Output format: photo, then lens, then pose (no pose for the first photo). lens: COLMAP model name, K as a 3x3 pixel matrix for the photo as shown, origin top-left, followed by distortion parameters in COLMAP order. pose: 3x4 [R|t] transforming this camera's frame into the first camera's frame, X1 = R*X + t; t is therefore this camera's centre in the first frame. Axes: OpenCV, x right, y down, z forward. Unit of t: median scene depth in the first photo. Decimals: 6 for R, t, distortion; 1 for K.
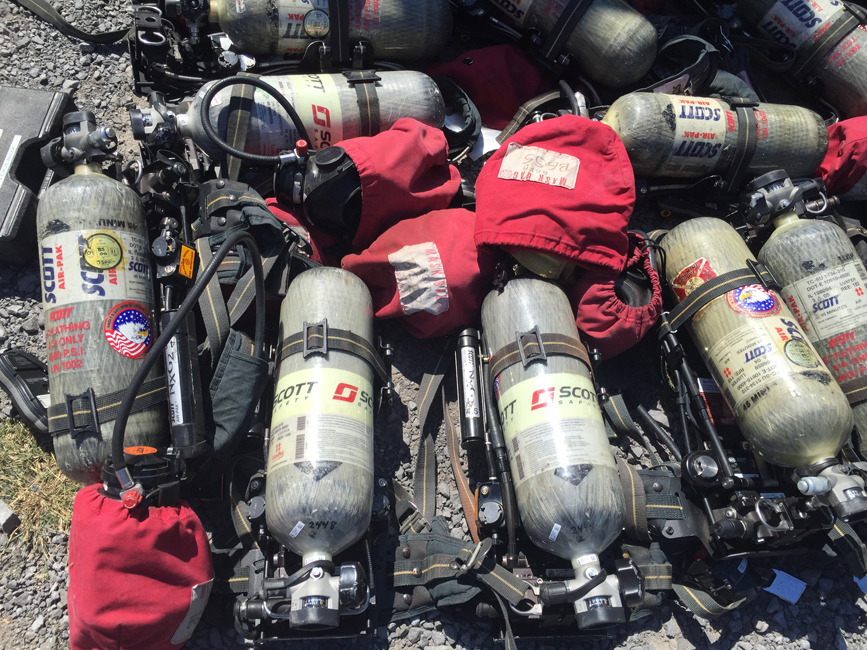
lens RADIAL K [[740.2, 0, 434.4], [0, 740.2, 326.6], [0, 0, 1]] dist [0.073530, -0.123402]
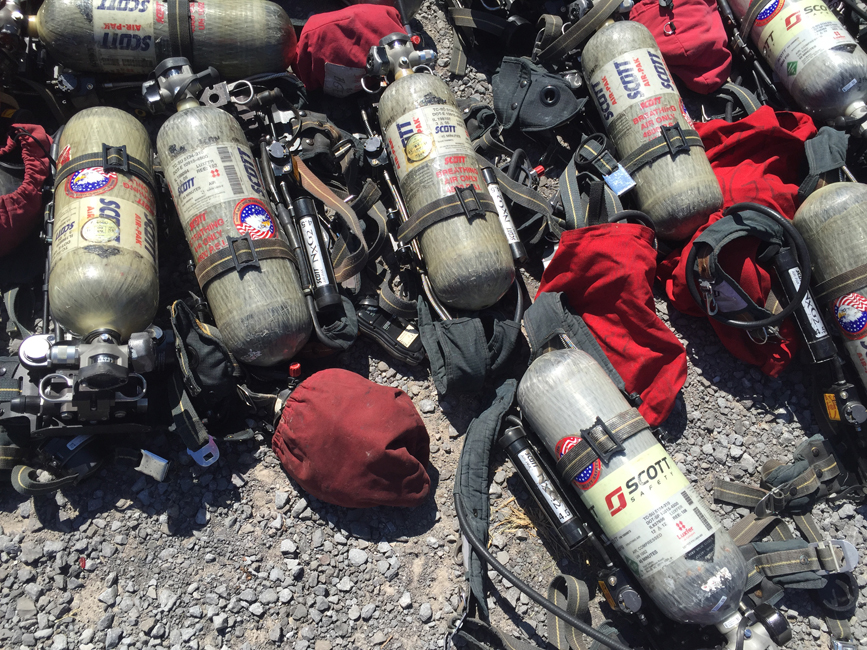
lens RADIAL K [[740.2, 0, 431.7], [0, 740.2, 327.5], [0, 0, 1]] dist [0.073530, -0.123402]
pose [[0.998962, -0.037835, 0.025367, 0.819931], [0.036509, 0.998039, 0.050847, 0.119509], [-0.027242, -0.049869, 0.998384, -0.021918]]
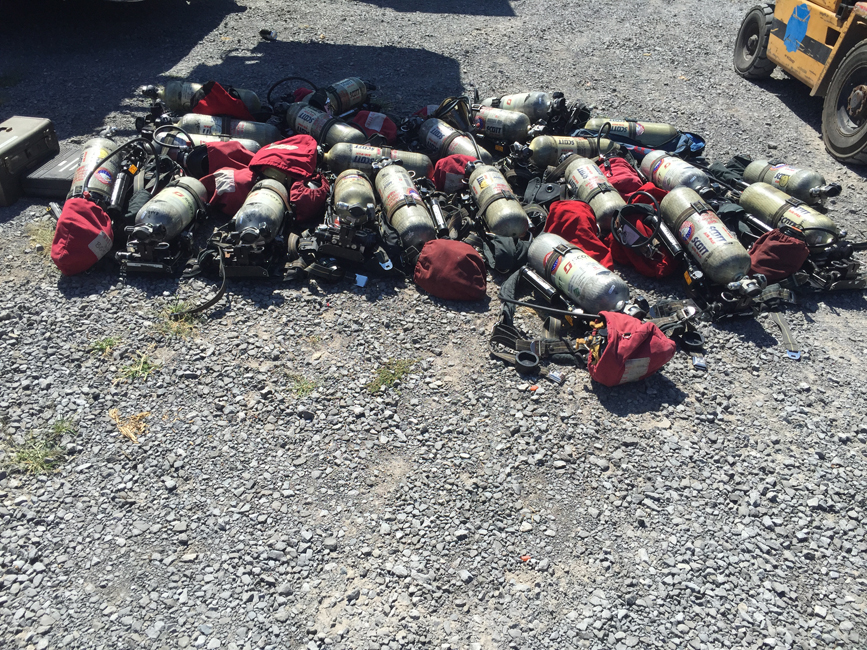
lens RADIAL K [[740.2, 0, 435.9], [0, 740.2, 320.0], [0, 0, 1]] dist [0.073530, -0.123402]
pose [[0.996985, -0.018780, -0.075289, 0.850147], [-0.021349, 0.866440, -0.498825, 1.545276], [0.074601, 0.498929, 0.863426, -0.848432]]
